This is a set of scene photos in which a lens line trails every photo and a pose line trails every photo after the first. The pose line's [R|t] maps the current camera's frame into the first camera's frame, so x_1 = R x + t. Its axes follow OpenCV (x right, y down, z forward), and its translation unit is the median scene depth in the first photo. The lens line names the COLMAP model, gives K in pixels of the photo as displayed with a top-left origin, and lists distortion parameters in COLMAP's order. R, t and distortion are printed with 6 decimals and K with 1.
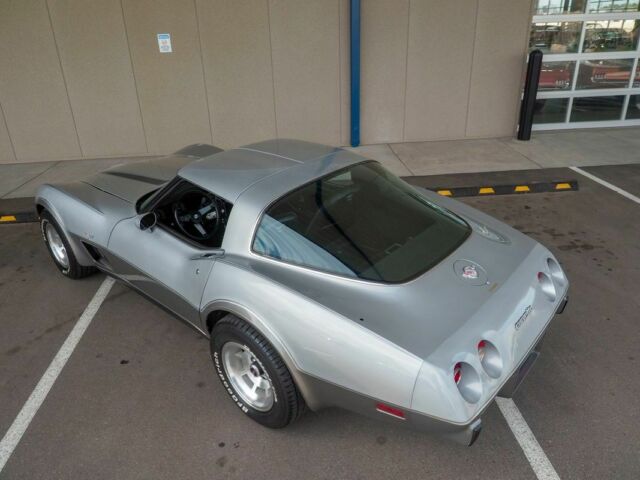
lens RADIAL K [[465.3, 0, 320.0], [0, 465.3, 240.0], [0, 0, 1]] dist [-0.000293, -0.003486]
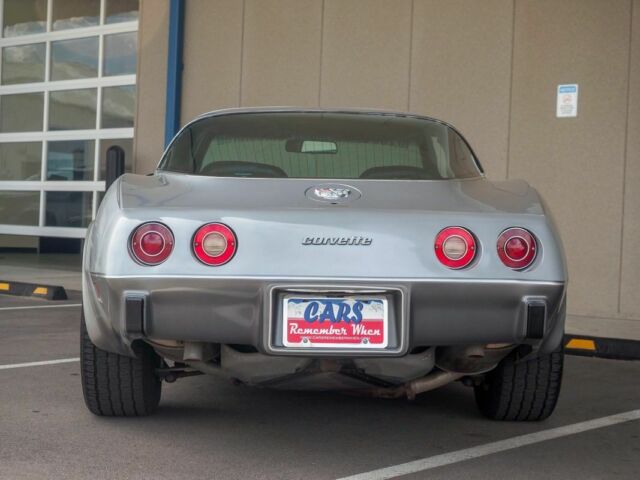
lens RADIAL K [[1251.7, 0, 320.0], [0, 1251.7, 240.0], [0, 0, 1]] dist [0.003419, 0.056712]
pose [[0.690798, 0.067822, -0.719860, 0.583091], [-0.357159, 0.897657, -0.258167, 0.216344], [0.628678, 0.435445, 0.644322, -0.033945]]
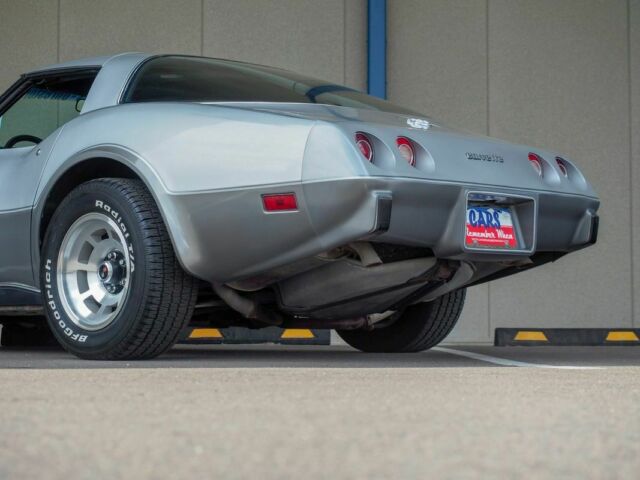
lens RADIAL K [[1493.0, 0, 320.0], [0, 1493.0, 240.0], [0, 0, 1]] dist [0.045360, 0.084209]
pose [[0.998594, 0.032639, -0.041760, 0.100493], [-0.048837, 0.872782, -0.485661, 0.506941], [0.020596, 0.487017, 0.873149, -0.346648]]
